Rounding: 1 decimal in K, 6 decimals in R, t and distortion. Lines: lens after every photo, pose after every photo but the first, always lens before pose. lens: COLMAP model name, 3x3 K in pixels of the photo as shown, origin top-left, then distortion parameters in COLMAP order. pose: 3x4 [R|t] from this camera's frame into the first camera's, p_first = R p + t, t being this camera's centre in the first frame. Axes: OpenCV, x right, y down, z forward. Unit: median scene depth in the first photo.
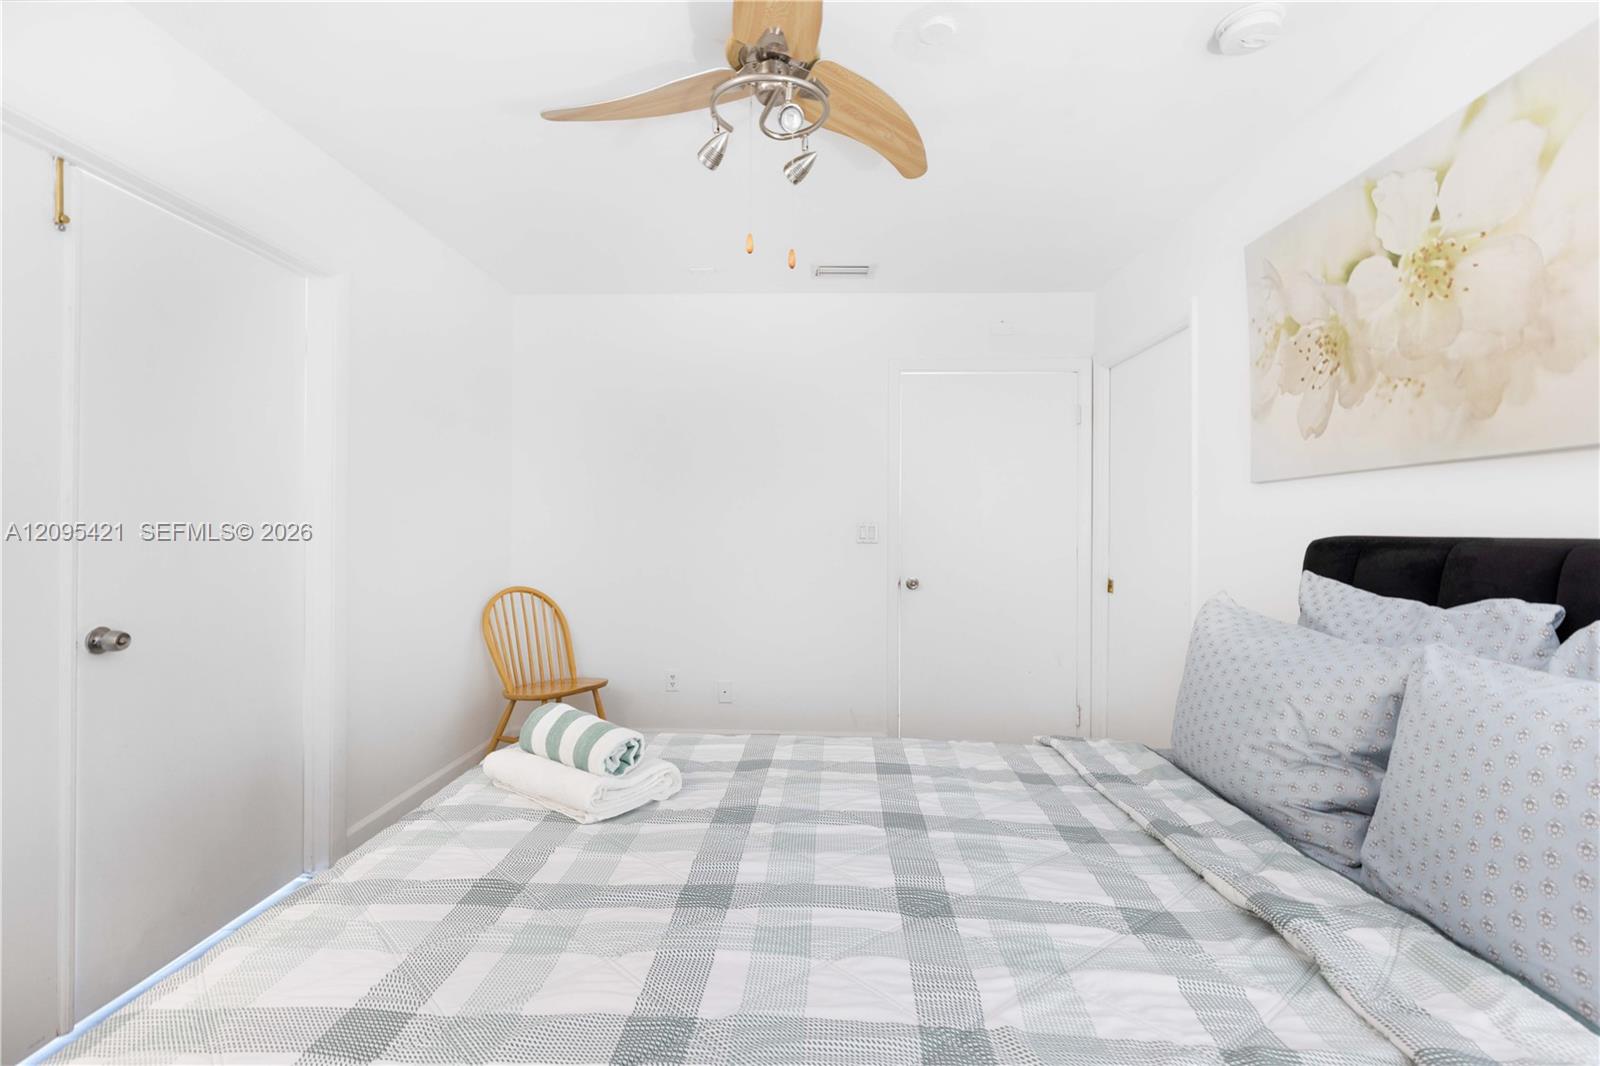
lens RADIAL K [[738.5, 0, 787.8], [0, 738.5, 516.4], [0, 0, 1]] dist [0.000565, -0.000790]
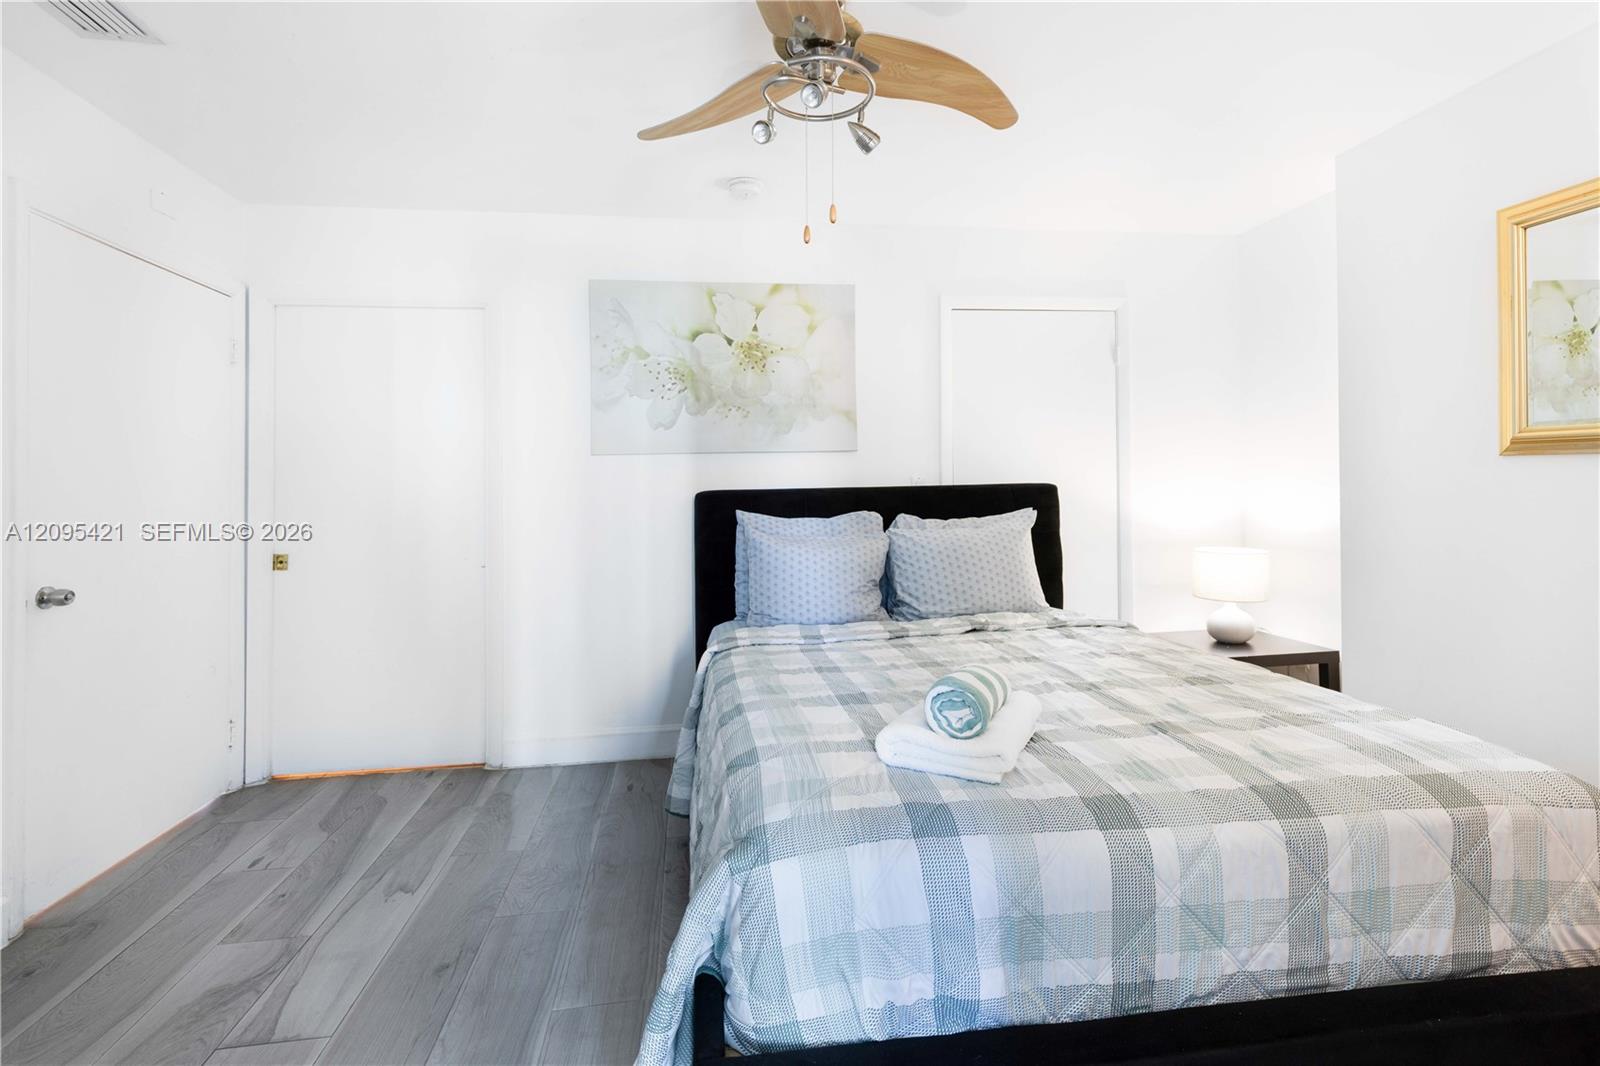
lens RADIAL K [[738.5, 0, 769.2], [0, 738.5, 485.7], [0, 0, 1]] dist [0.000565, -0.000790]
pose [[-0.157022, 0.001401, 0.987594, -1.049367], [0.001518, 0.999998, -0.001177, 0.018622], [-0.987594, 0.001314, -0.157024, 1.217010]]
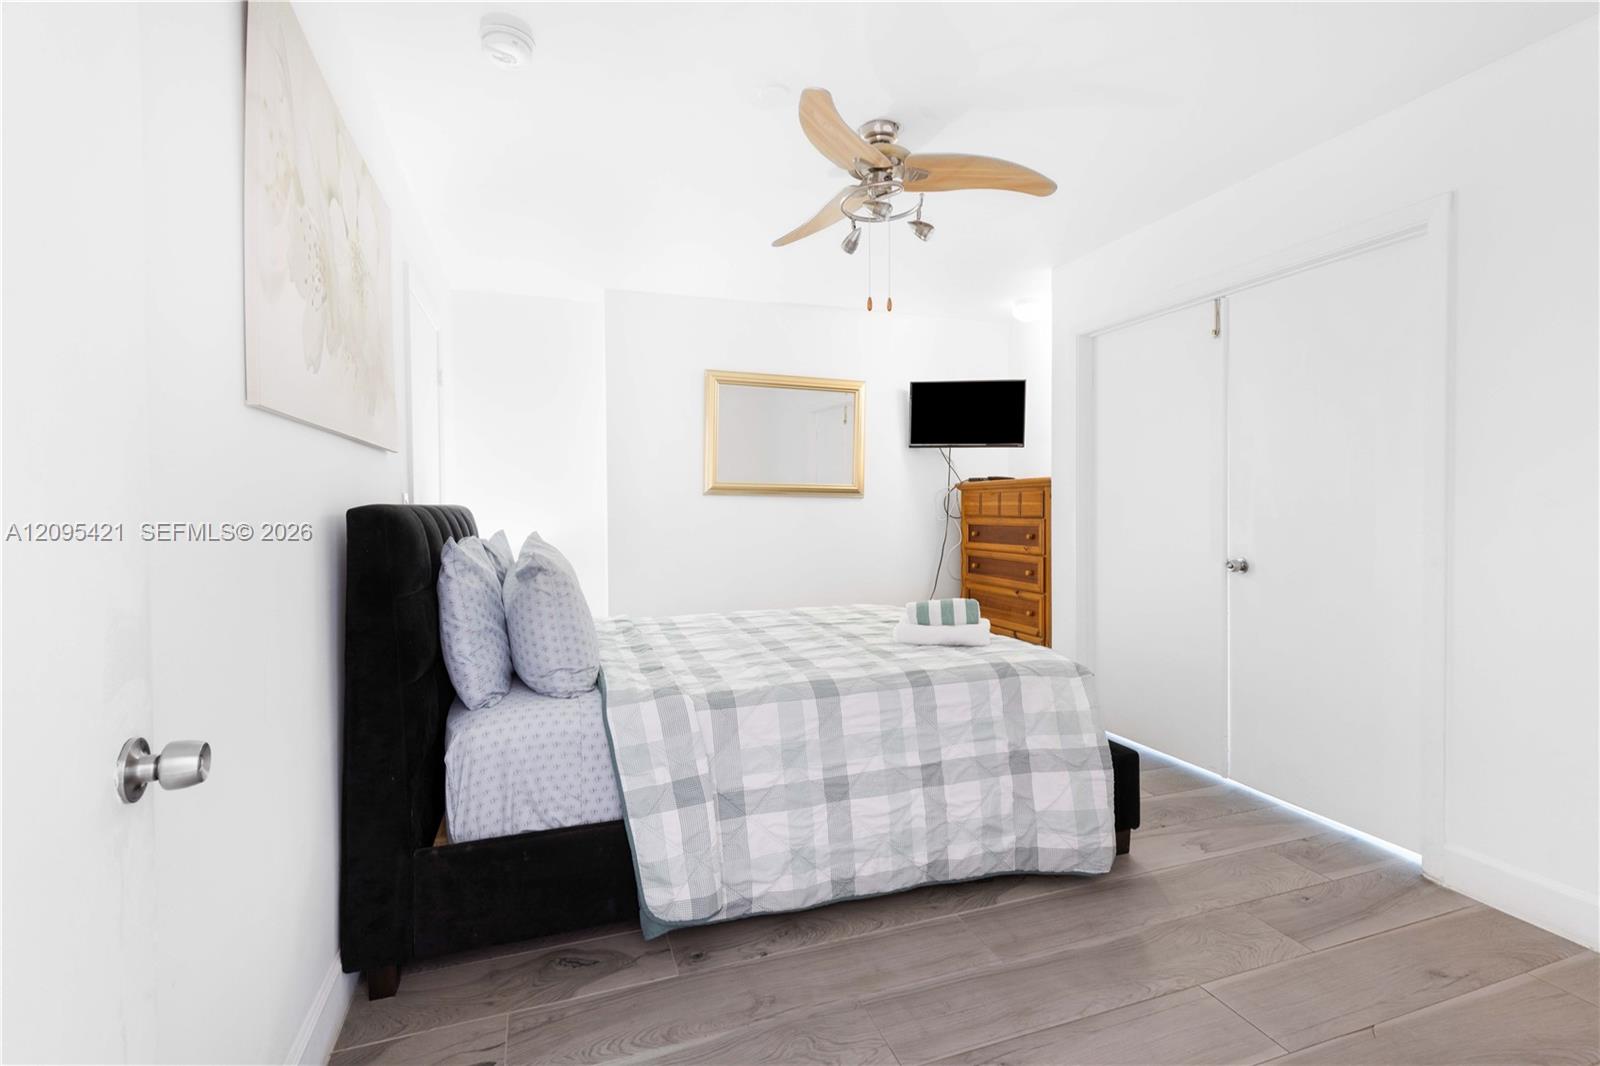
lens RADIAL K [[738.5, 0, 801.0], [0, 738.5, 532.8], [0, 0, 1]] dist [0.000565, -0.000790]
pose [[-0.927217, 0.009929, -0.374392, 0.646096], [0.002711, 0.999800, 0.019801, 0.047343], [0.374514, 0.017344, -0.927059, 2.221352]]
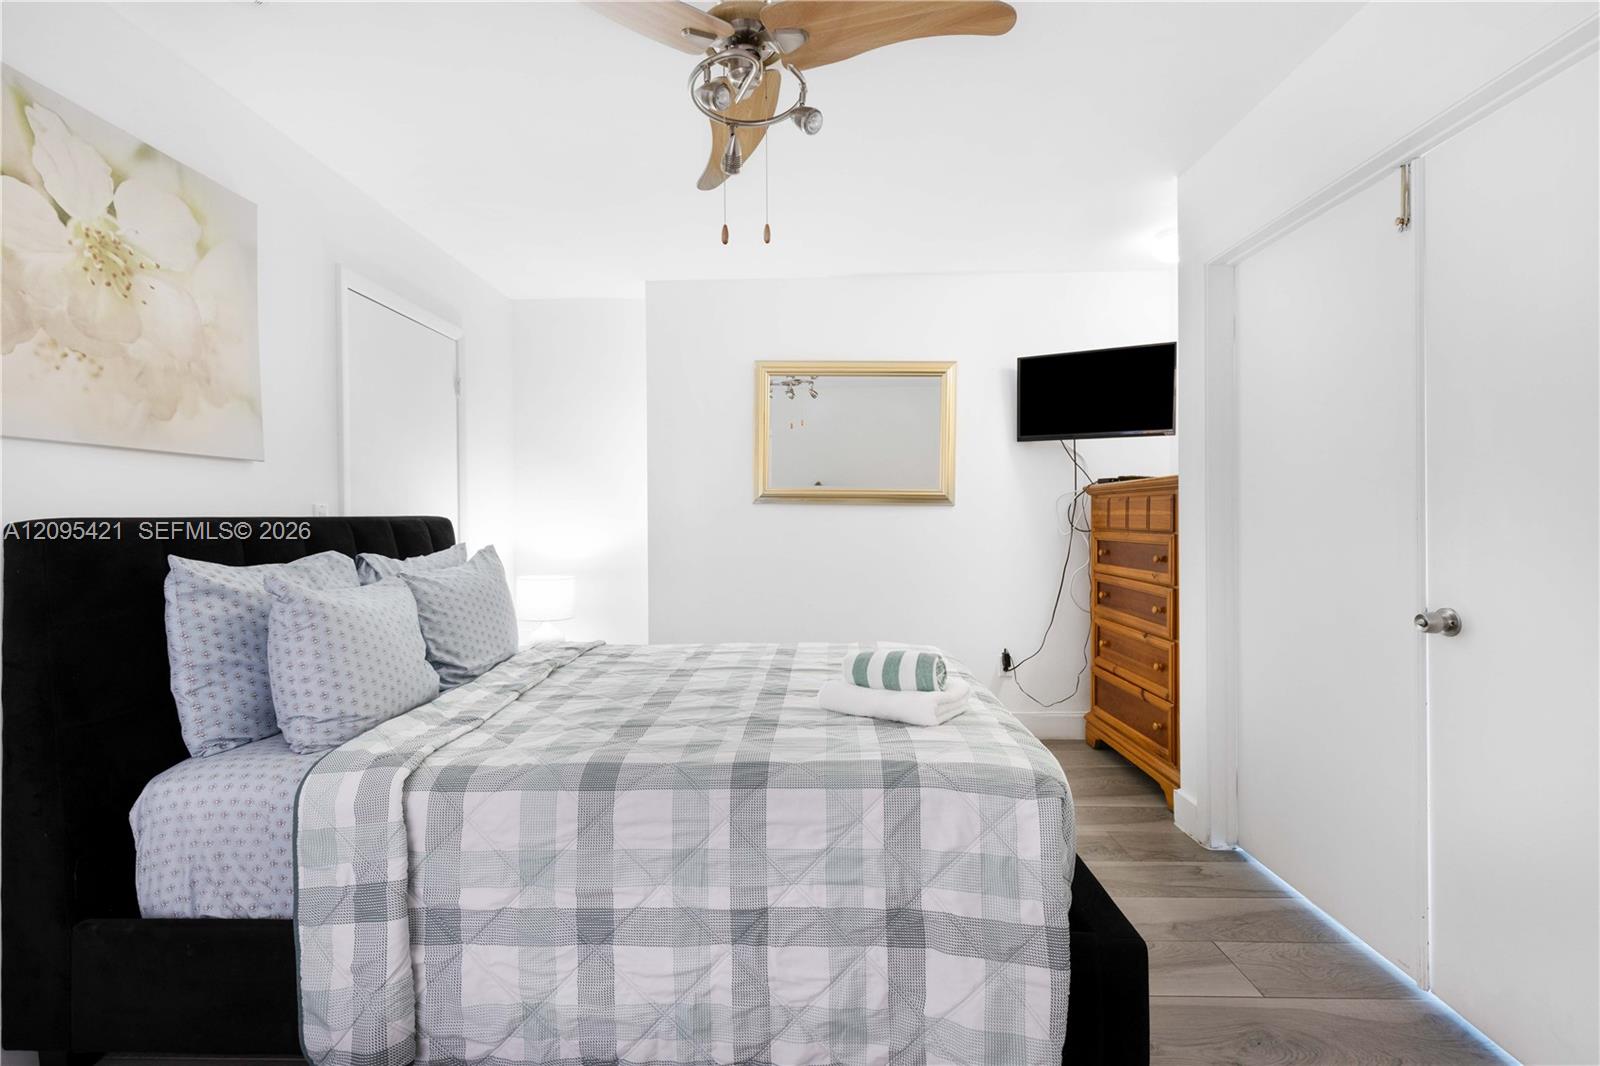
lens RADIAL K [[738.5, 0, 793.5], [0, 738.5, 532.5], [0, 0, 1]] dist [0.000565, -0.000790]
pose [[-0.999825, -0.002082, -0.018602, -0.065682], [-0.002235, 0.999964, 0.008171, 0.035572], [0.018584, 0.008211, -0.999794, 1.969947]]
